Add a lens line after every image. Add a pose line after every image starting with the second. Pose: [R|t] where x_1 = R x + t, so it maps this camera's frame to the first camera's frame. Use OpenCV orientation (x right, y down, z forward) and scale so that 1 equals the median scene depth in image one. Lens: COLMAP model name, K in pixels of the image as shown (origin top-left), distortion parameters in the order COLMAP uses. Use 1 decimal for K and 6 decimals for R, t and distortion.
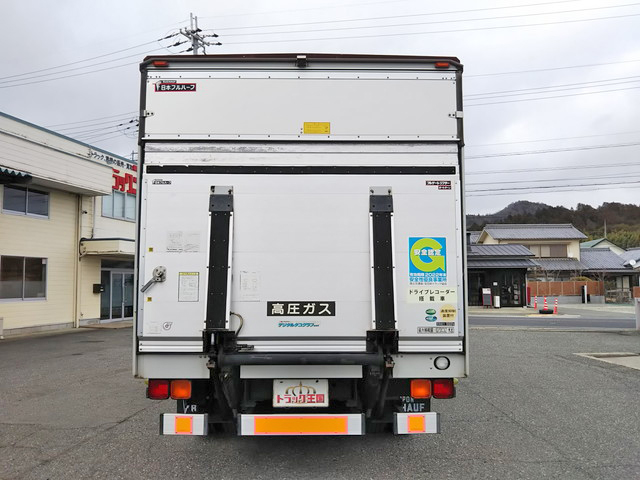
lens RADIAL K [[547.4, 0, 320.0], [0, 547.4, 240.0], [0, 0, 1]] dist [0.009775, 0.000393]
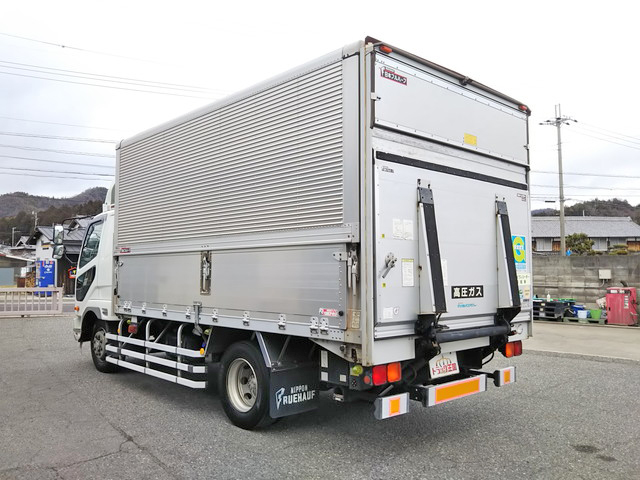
lens RADIAL K [[547.4, 0, 320.0], [0, 547.4, 240.0], [0, 0, 1]] dist [0.009775, 0.000393]
pose [[0.745769, 0.040976, 0.664944, -1.045951], [-0.059893, 0.998189, 0.005662, 0.025554], [-0.663507, -0.044048, 0.746872, 0.325813]]
